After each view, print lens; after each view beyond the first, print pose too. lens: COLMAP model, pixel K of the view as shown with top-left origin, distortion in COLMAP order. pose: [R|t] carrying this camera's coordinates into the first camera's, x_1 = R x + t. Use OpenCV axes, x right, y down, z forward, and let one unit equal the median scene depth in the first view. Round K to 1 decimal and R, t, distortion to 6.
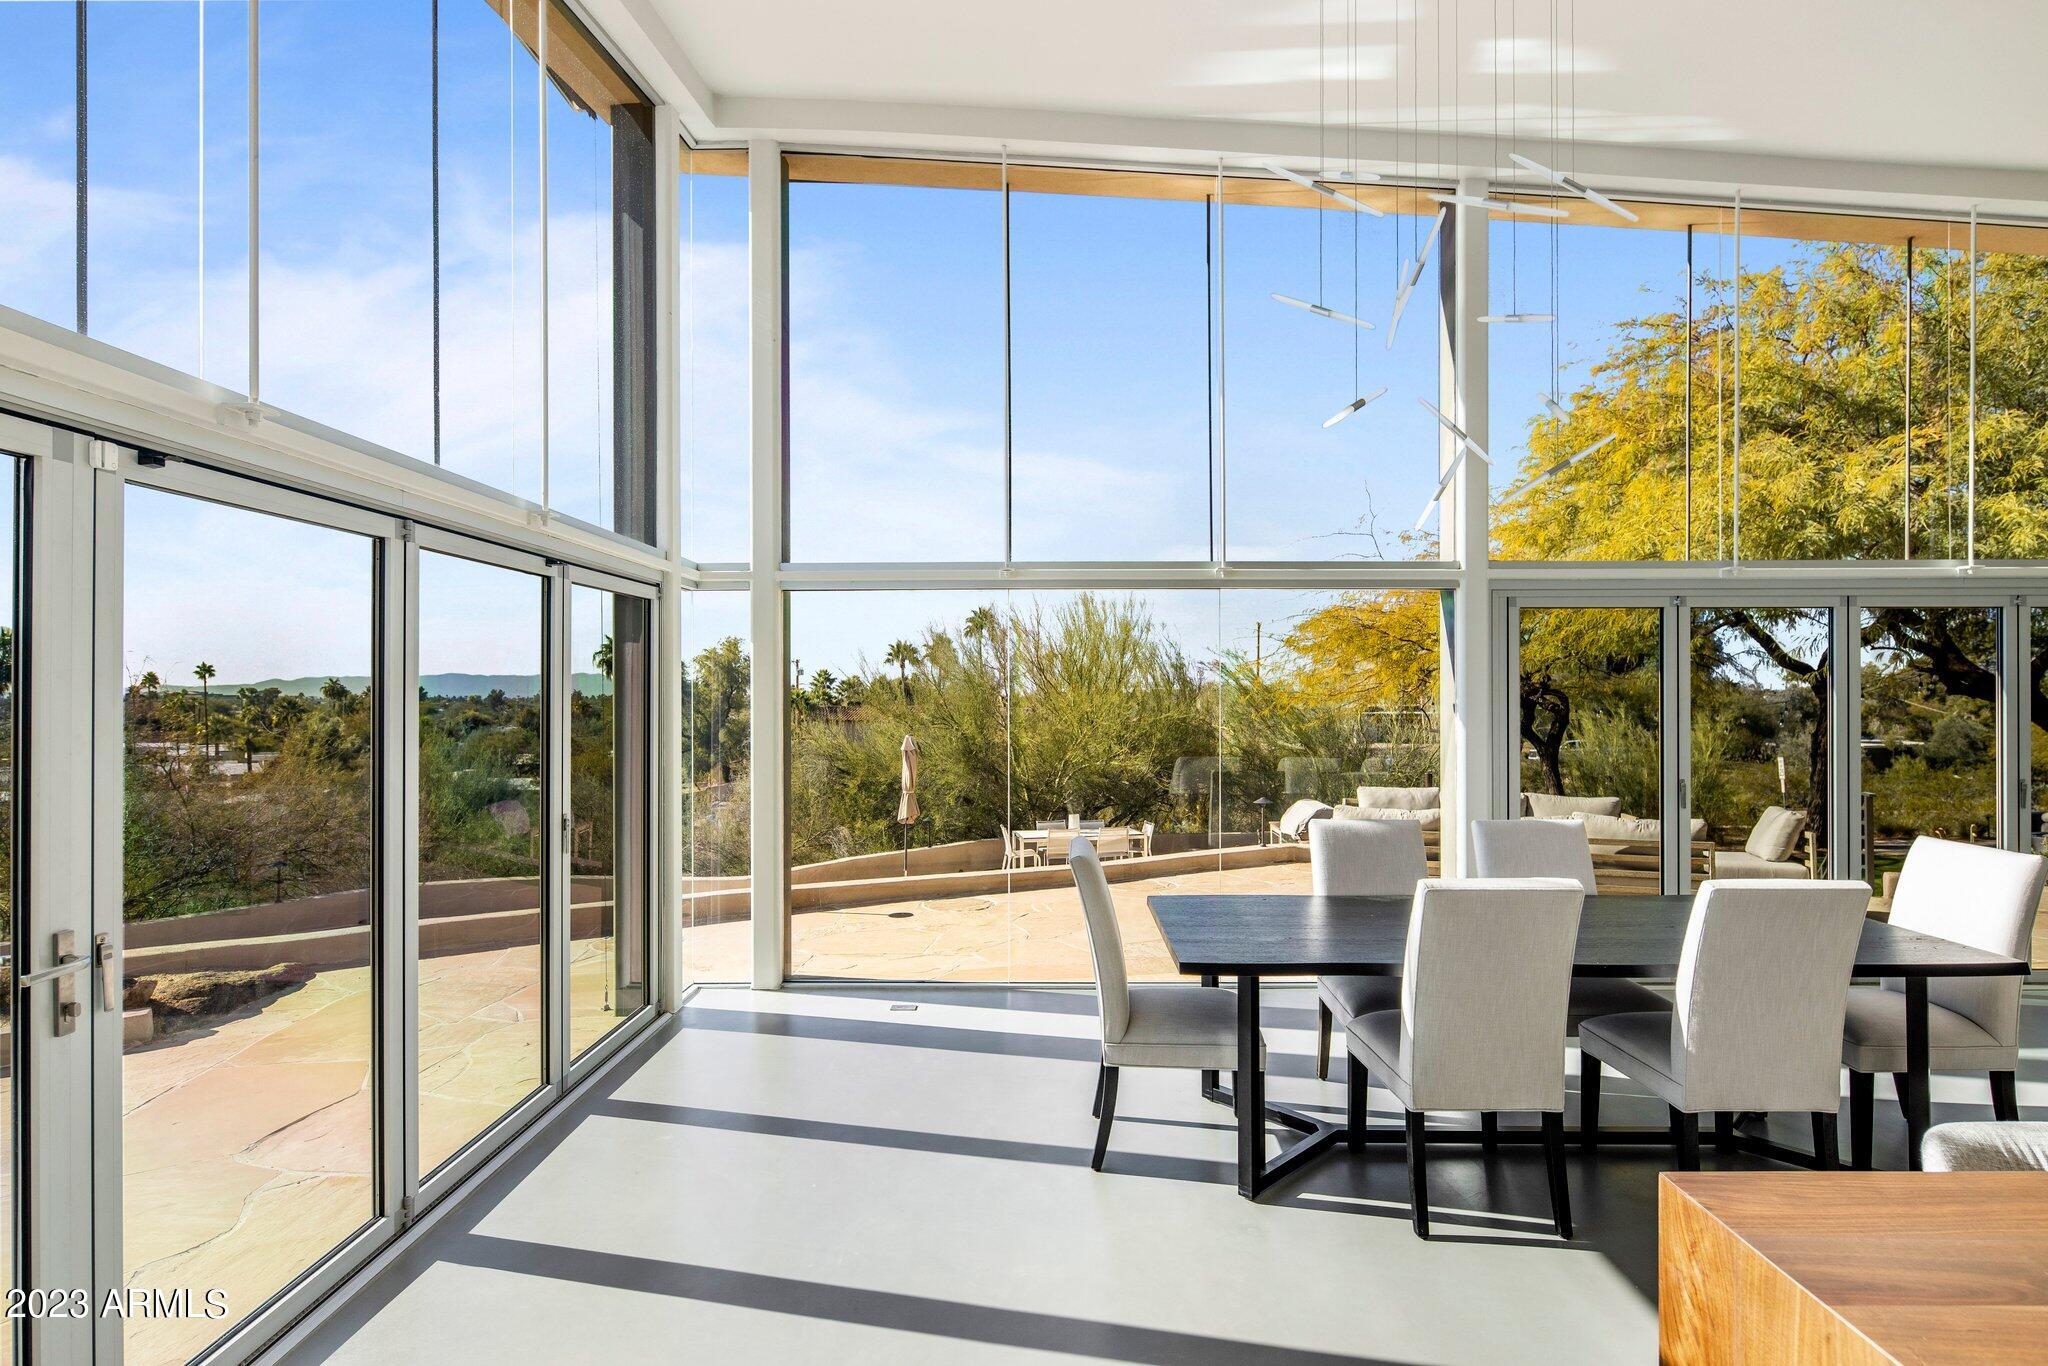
lens RADIAL K [[991.5, 0, 1022.8], [0, 991.5, 688.2], [0, 0, 1]] dist [0.007654, -0.001953]
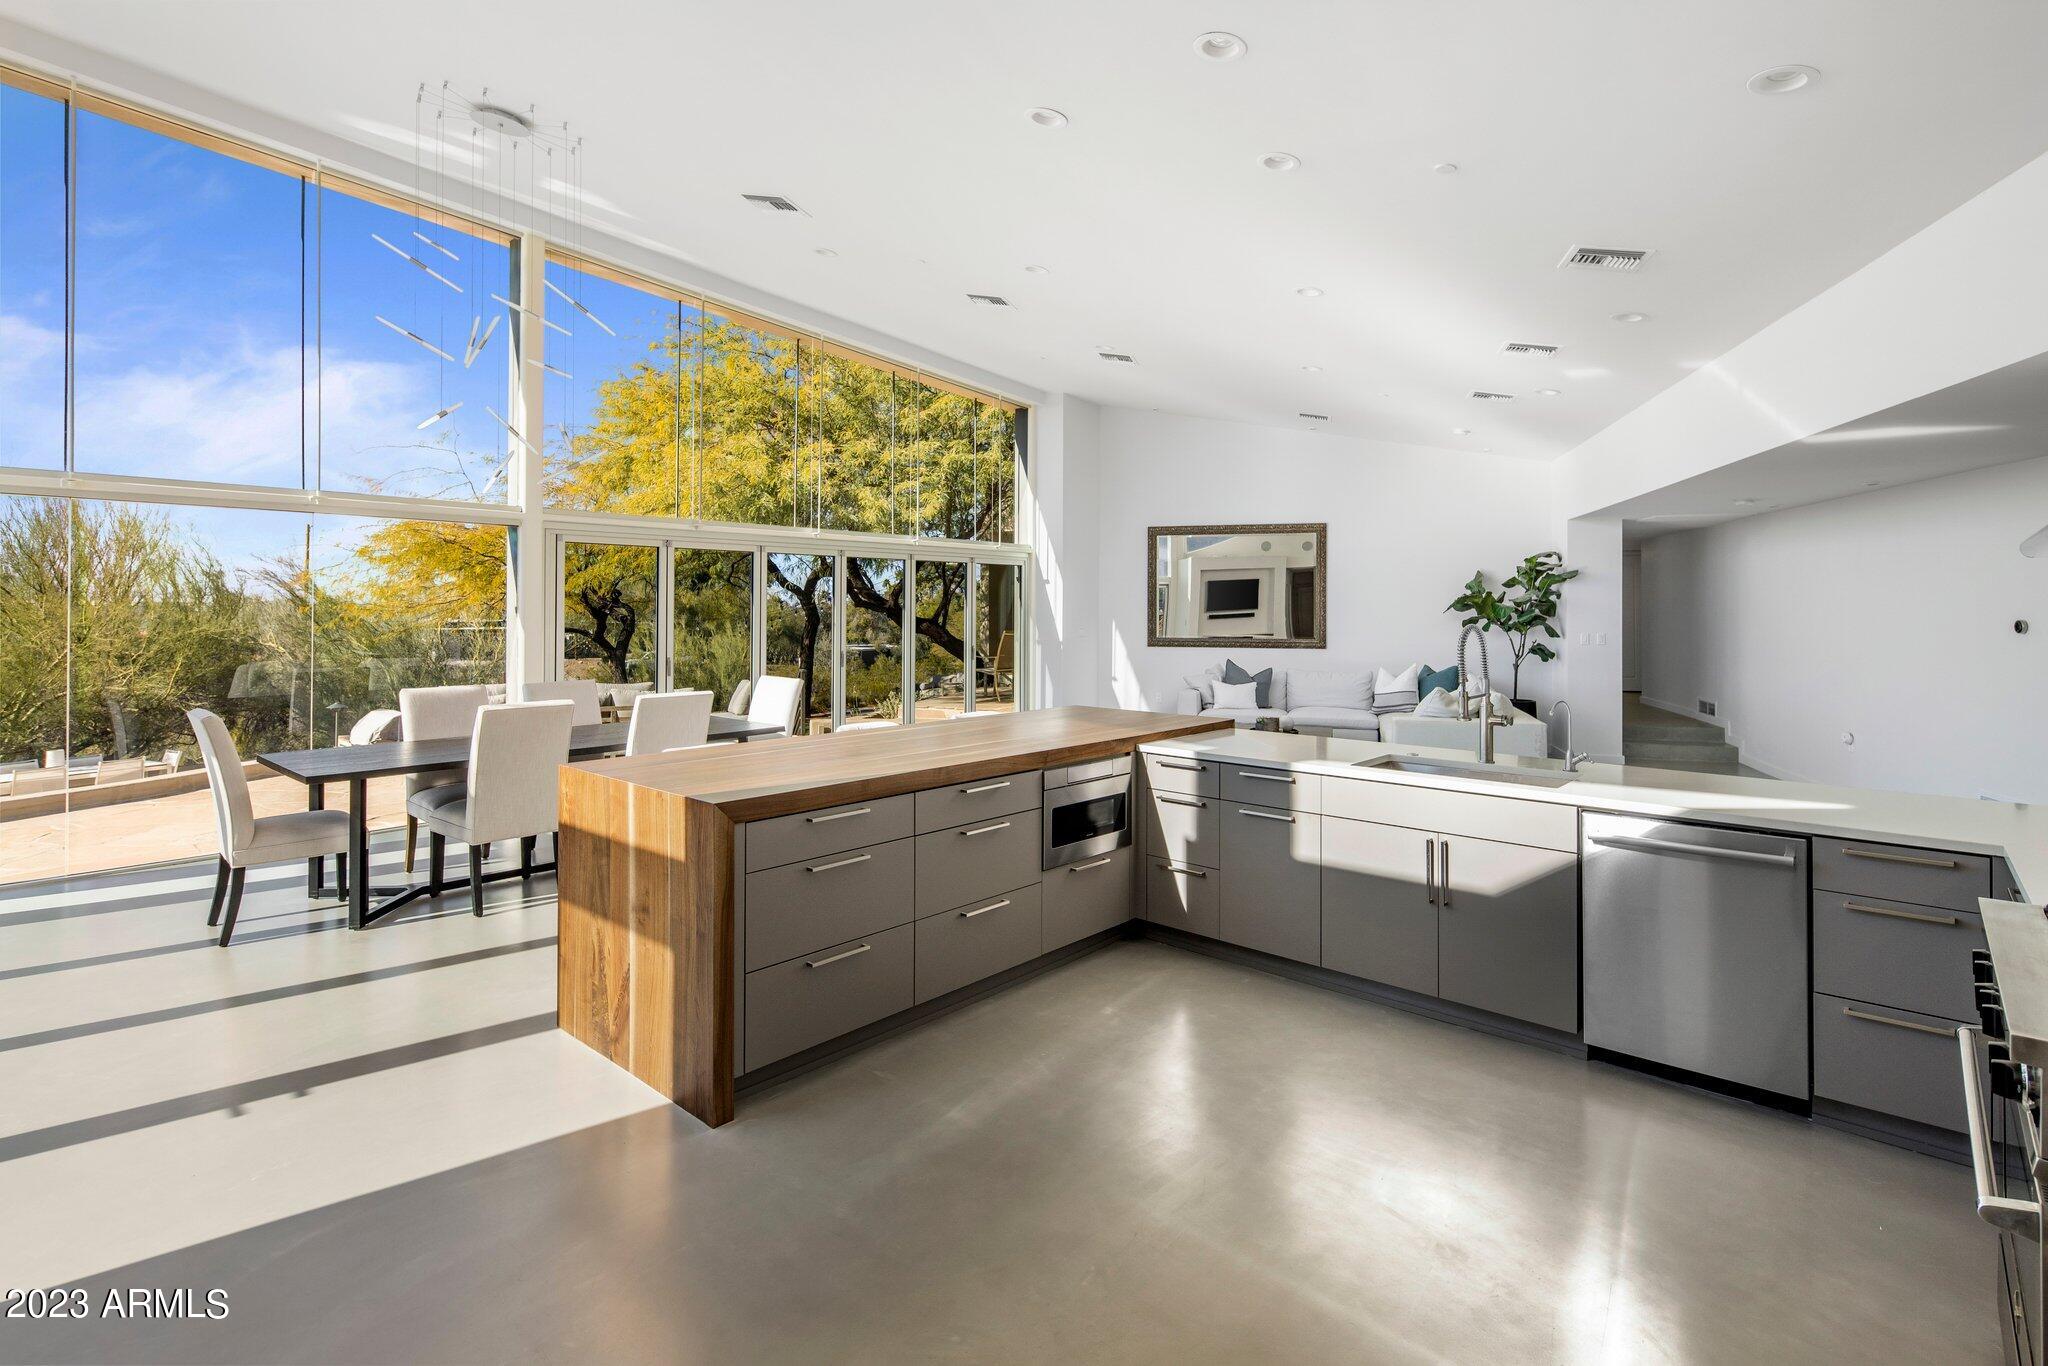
lens RADIAL K [[991.5, 0, 1027.7], [0, 991.5, 600.0], [0, 0, 1]] dist [0.007654, -0.001953]
pose [[0.651154, 0.010053, 0.758879, -0.054443], [-0.007710, 0.999948, -0.006631, 0.001865], [-0.758907, -0.001533, 0.651198, -0.158405]]
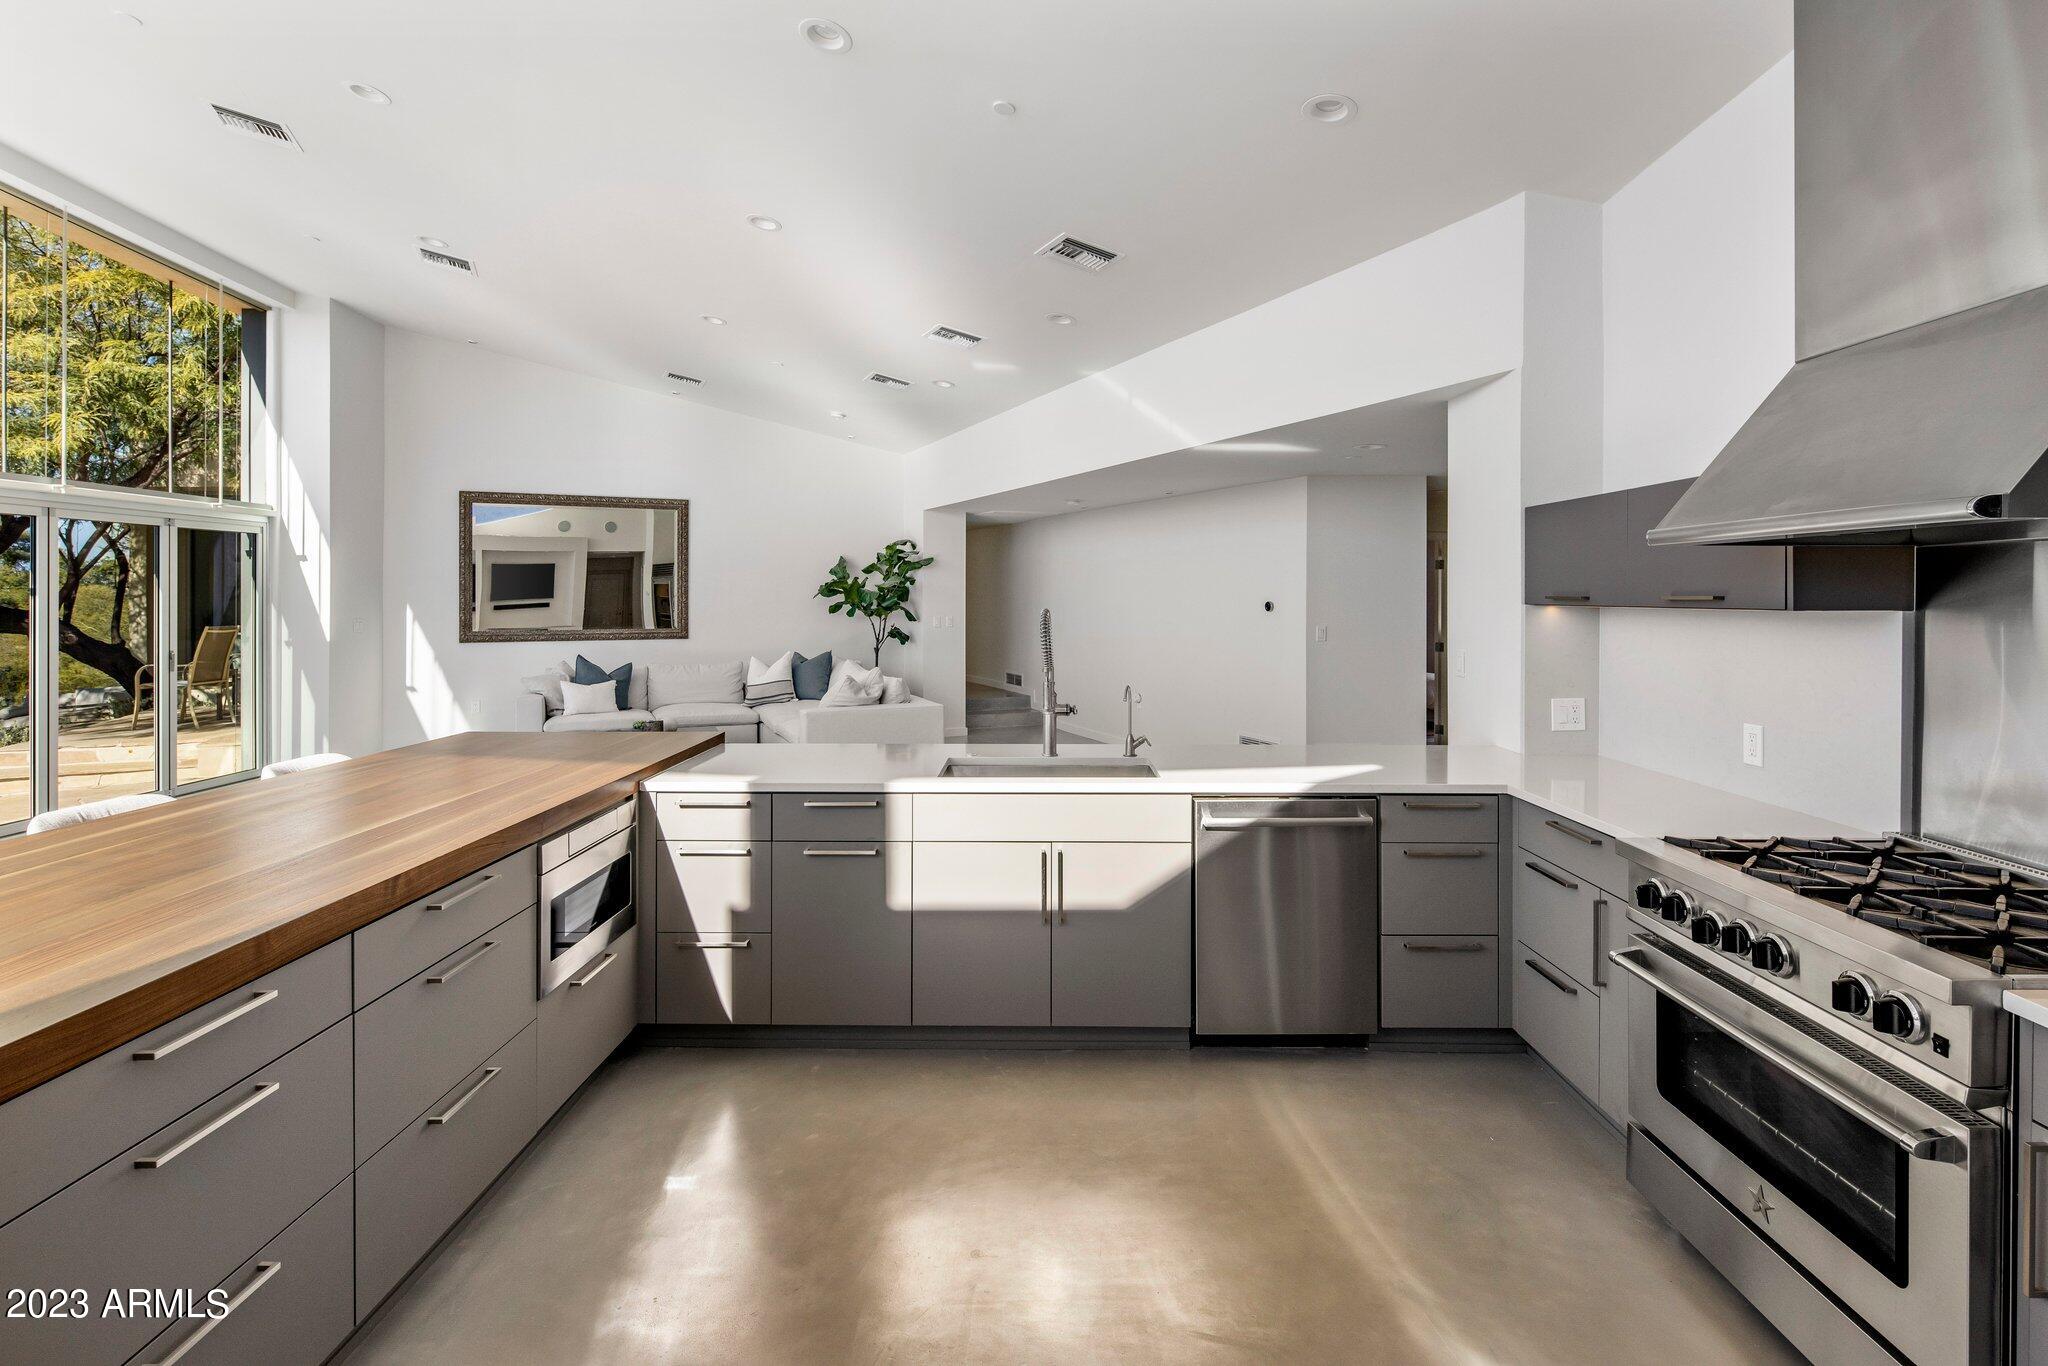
lens RADIAL K [[991.5, 0, 1030.2], [0, 991.5, 599.6], [0, 0, 1]] dist [0.007654, -0.001953]
pose [[-0.012570, -0.001467, 0.999920, -0.019659], [-0.004702, 0.999988, 0.001408, 0.003129], [-0.999910, -0.004684, -0.012577, -0.066410]]
